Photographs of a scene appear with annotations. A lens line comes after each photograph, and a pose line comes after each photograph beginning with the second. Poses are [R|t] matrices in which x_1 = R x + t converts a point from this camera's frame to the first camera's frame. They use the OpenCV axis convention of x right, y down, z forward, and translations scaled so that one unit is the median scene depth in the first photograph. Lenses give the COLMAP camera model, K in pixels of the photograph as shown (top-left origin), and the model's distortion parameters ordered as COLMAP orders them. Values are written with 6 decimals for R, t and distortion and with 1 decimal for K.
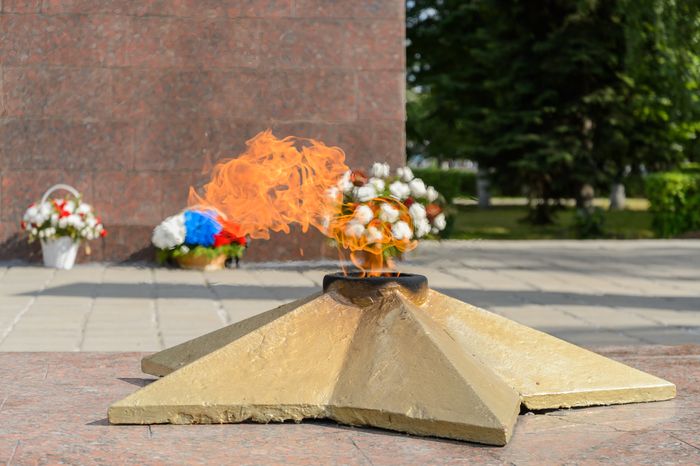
lens RADIAL K [[1679.1, 0, 350.0], [0, 1679.1, 233.0], [0, 0, 1]] dist [-0.058428, -0.399469]
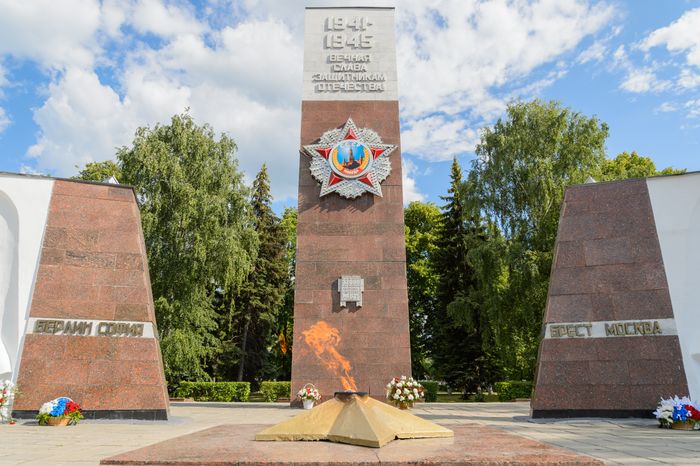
lens RADIAL K [[466.7, 0, 347.1], [0, 466.7, 238.3], [0, 0, 1]] dist [-0.017307, -0.002778]
pose [[0.990843, -0.047654, -0.126327, 0.037389], [0.002223, 0.941273, -0.337640, 0.013774], [0.134998, 0.334267, 0.932760, 0.028811]]
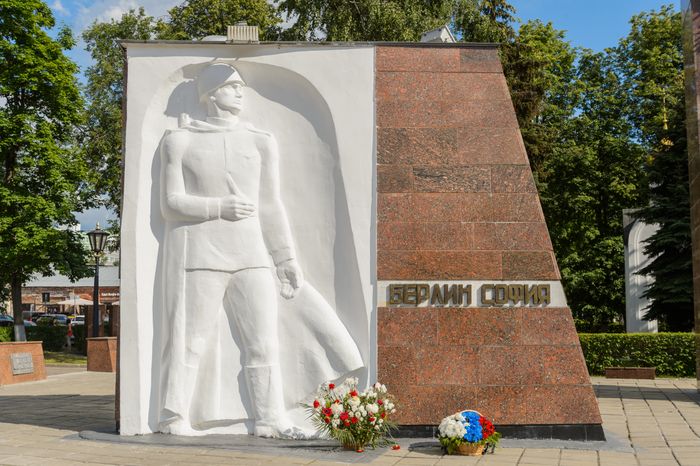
lens RADIAL K [[799.3, 0, 350.0], [0, 799.3, 233.0], [0, 0, 1]] dist [-0.025396, -0.025010]
pose [[0.912143, -0.048529, -0.406988, -0.216261], [-0.010964, 0.989722, -0.142587, -0.040753], [0.409724, 0.134522, 0.902236, -0.028934]]
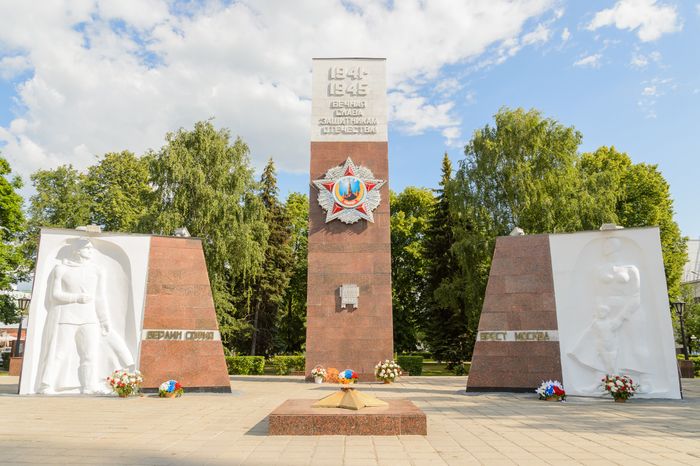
lens RADIAL K [[471.8, 0, 345.6], [0, 471.8, 240.8], [0, 0, 1]] dist [-0.009152, -0.005030]
pose [[0.990486, -0.036497, -0.132684, 0.089667], [0.000154, 0.964482, -0.264150, -0.015016], [0.137612, 0.261617, 0.955311, -0.346116]]
